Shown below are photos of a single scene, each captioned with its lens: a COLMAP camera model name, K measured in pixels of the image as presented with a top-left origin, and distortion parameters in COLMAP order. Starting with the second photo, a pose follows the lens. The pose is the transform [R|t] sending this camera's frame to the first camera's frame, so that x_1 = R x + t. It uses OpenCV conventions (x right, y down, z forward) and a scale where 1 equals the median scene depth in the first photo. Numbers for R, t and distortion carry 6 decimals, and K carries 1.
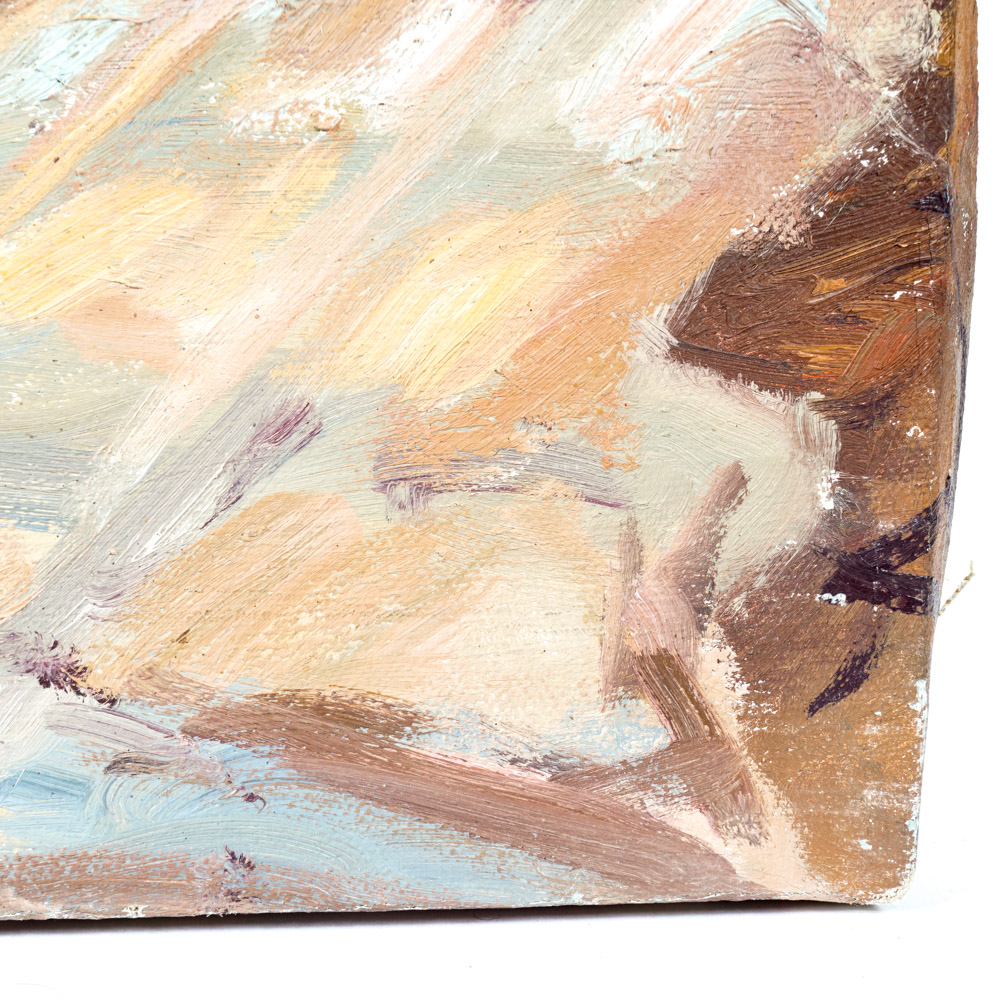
lens RADIAL K [[2004.2, 0, 500.2], [0, 2004.2, 500.0], [0, 0, 1]] dist [-0.014787, 0.000000]
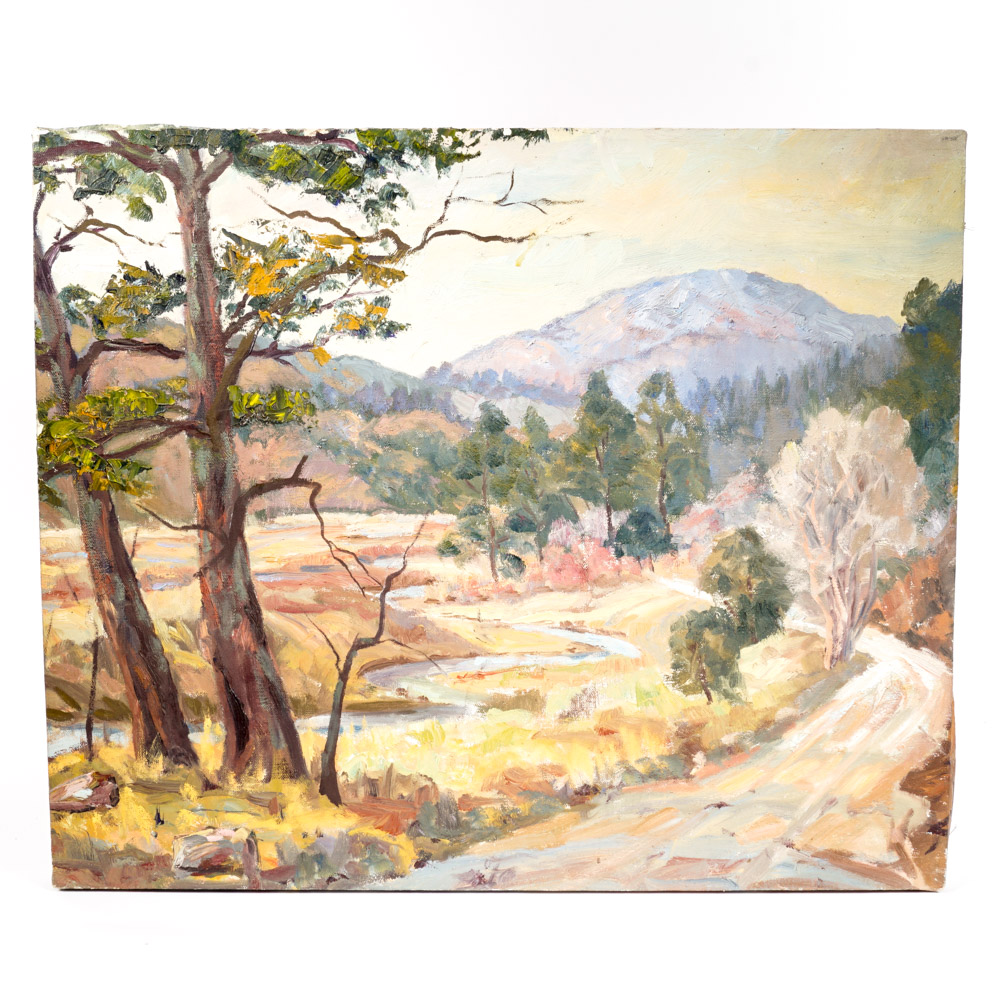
lens RADIAL K [[1434.7, 0, 500.3], [0, 1434.7, 499.0], [0, 0, 1]] dist [-0.020049, 0.000000]
pose [[0.997061, 0.003478, -0.076539, -0.714326], [-0.010912, 0.995232, -0.096923, -0.472958], [0.075837, 0.097473, 0.992345, -3.085020]]
